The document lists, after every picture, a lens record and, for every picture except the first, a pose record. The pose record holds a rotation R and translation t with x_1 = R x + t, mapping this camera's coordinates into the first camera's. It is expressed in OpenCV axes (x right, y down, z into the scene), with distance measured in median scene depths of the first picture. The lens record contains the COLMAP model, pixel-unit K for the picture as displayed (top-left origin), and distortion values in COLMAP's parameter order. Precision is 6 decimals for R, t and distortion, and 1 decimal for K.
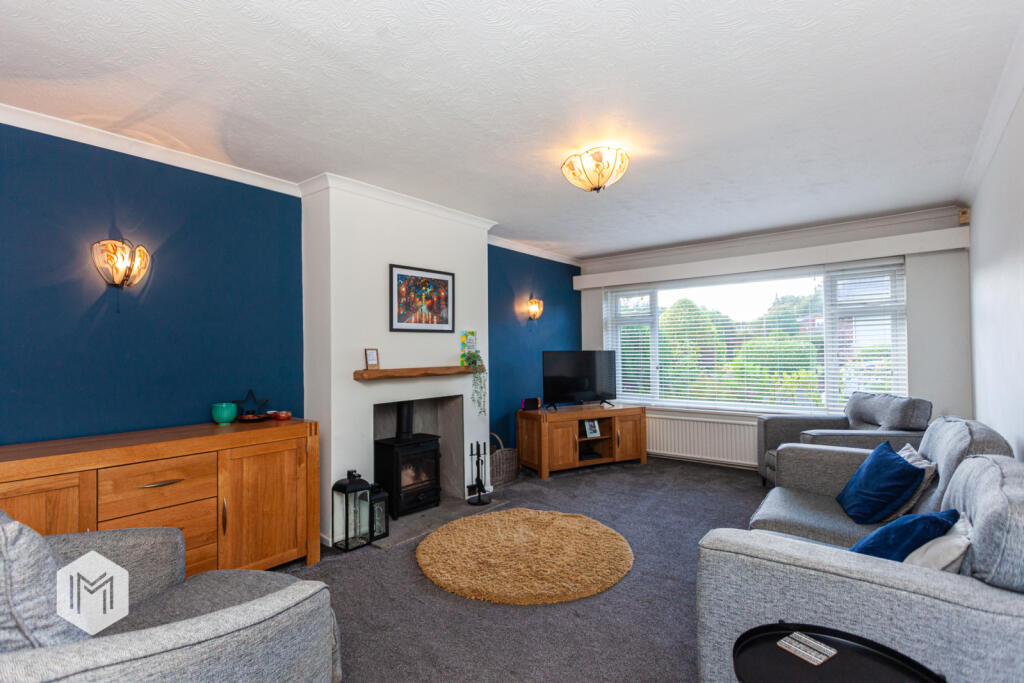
lens RADIAL K [[490.5, 0, 508.7], [0, 490.5, 339.1], [0, 0, 1]] dist [0.002024, 0.002884]
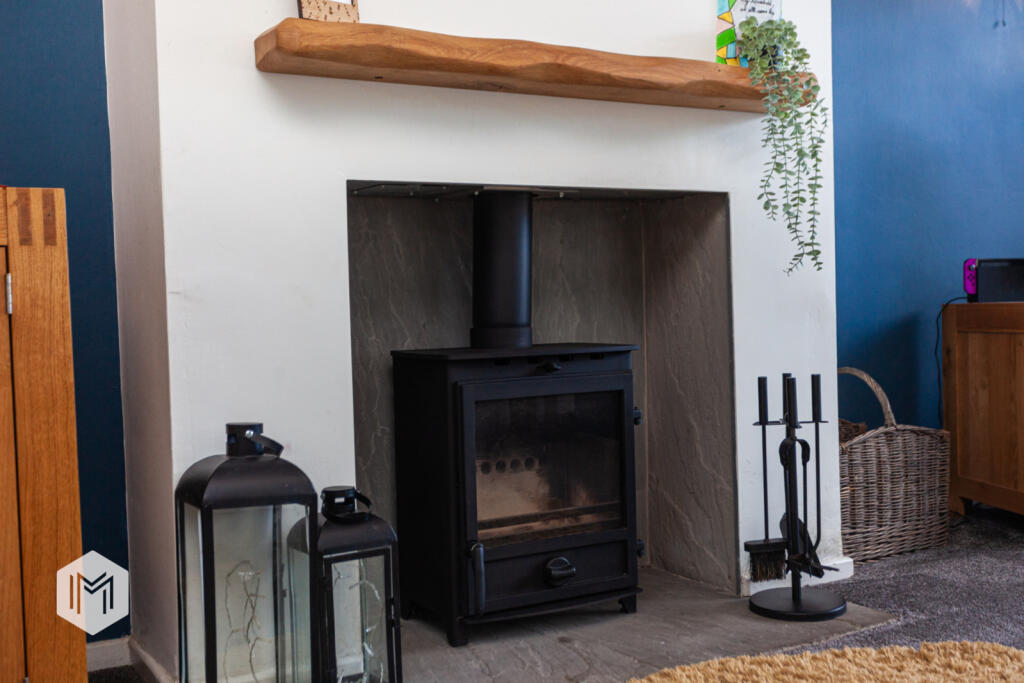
lens RADIAL K [[1168.1, 0, 510.6], [0, 1168.1, 343.2], [0, 0, 1]] dist [0.032135, 0.000000]
pose [[0.948448, -0.002826, -0.316920, -0.007613], [0.024525, 0.997616, 0.064500, 0.152114], [0.315982, -0.068947, 0.946256, 0.388887]]
